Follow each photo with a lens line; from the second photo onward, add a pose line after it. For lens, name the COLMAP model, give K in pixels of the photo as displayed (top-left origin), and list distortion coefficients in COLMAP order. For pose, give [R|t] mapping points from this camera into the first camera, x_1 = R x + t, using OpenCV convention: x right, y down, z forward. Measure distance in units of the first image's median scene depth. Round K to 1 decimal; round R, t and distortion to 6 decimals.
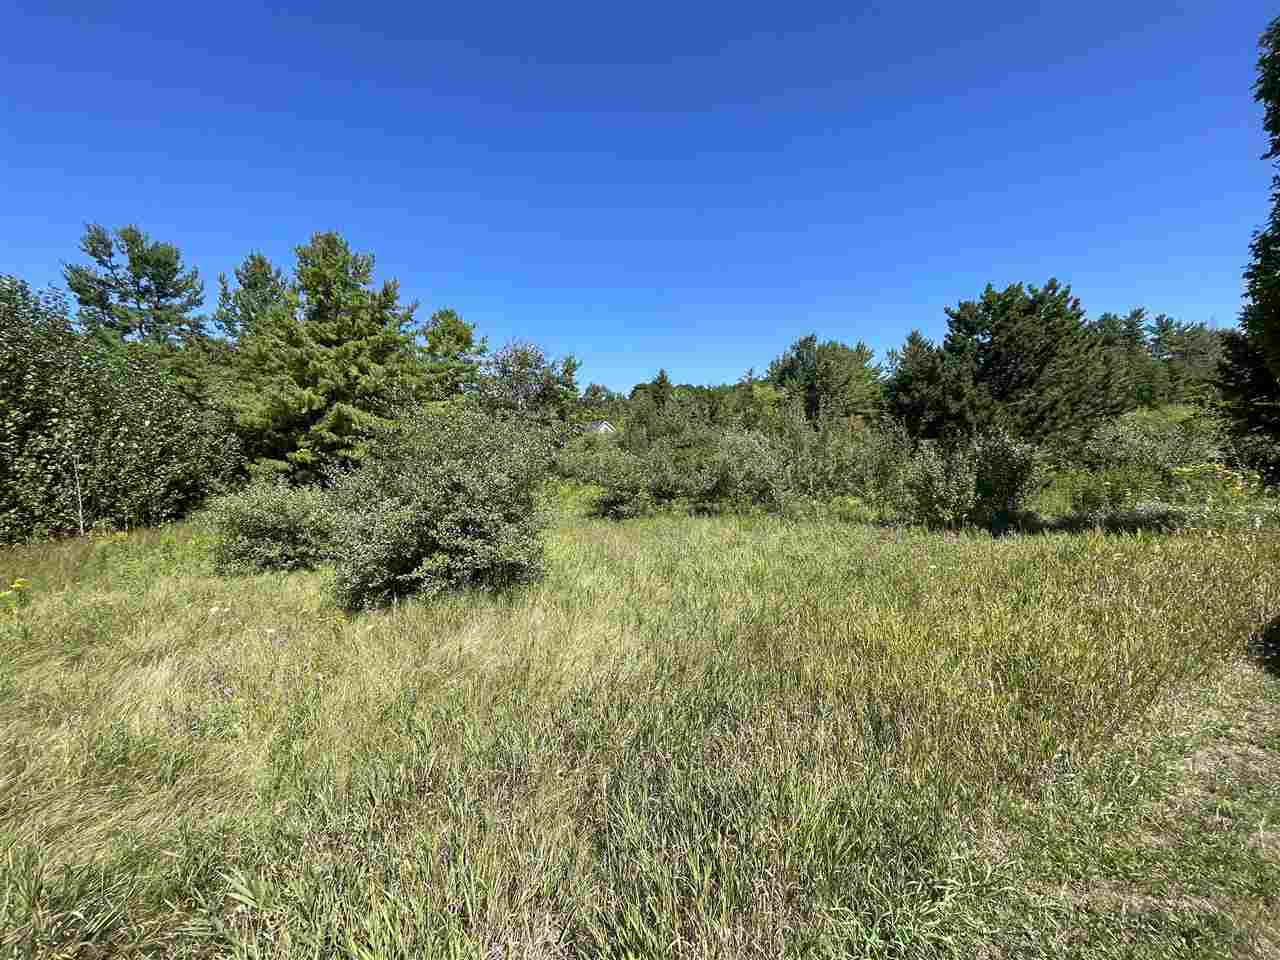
lens RADIAL K [[506.6, 0, 642.0], [0, 506.6, 478.4], [0, 0, 1]] dist [-0.010492, -0.000576]
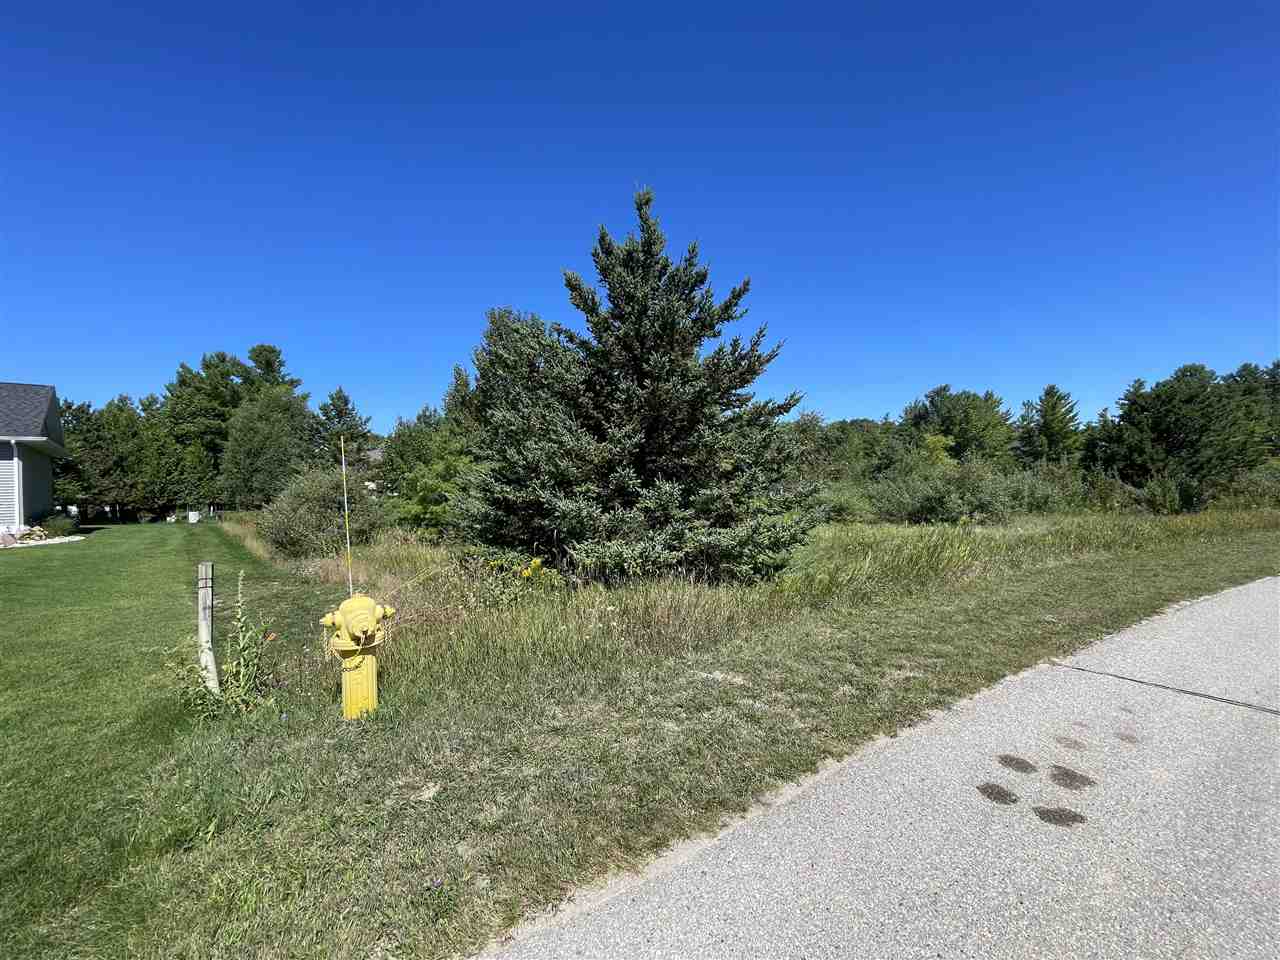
lens RADIAL K [[506.6, 0, 638.8], [0, 506.6, 479.7], [0, 0, 1]] dist [-0.010492, -0.000576]
pose [[0.989250, 0.026224, -0.143865, -0.205598], [-0.035361, 0.997491, -0.061328, 0.022125], [0.141895, 0.065756, 0.987695, -0.227648]]
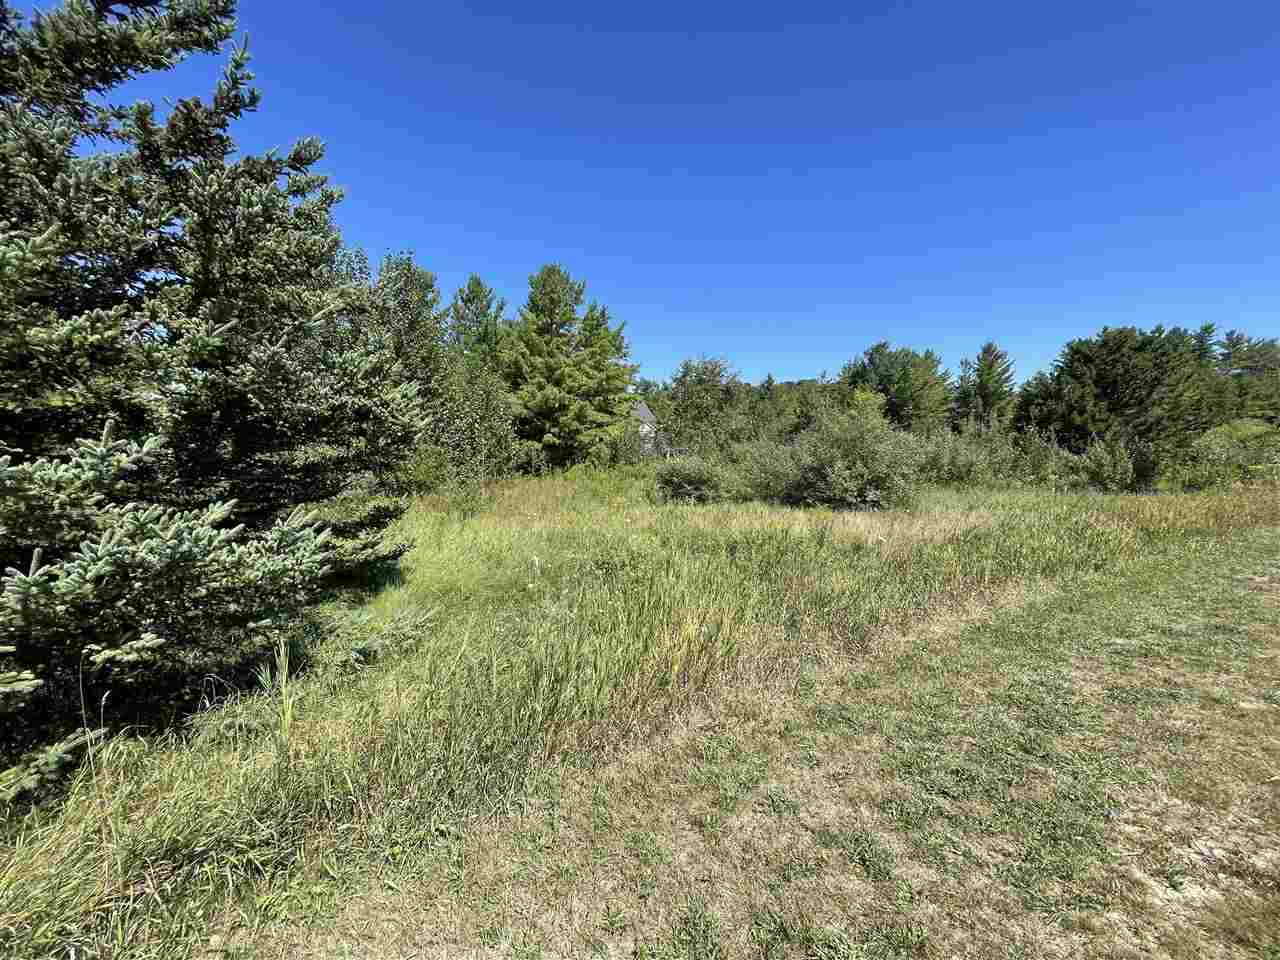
lens RADIAL K [[506.6, 0, 640.5], [0, 506.6, 481.2], [0, 0, 1]] dist [-0.010492, -0.000576]
pose [[0.997824, 0.037567, -0.054191, -0.131676], [-0.036678, 0.999177, 0.017311, 0.012293], [0.054797, -0.015286, 0.998381, -0.114737]]
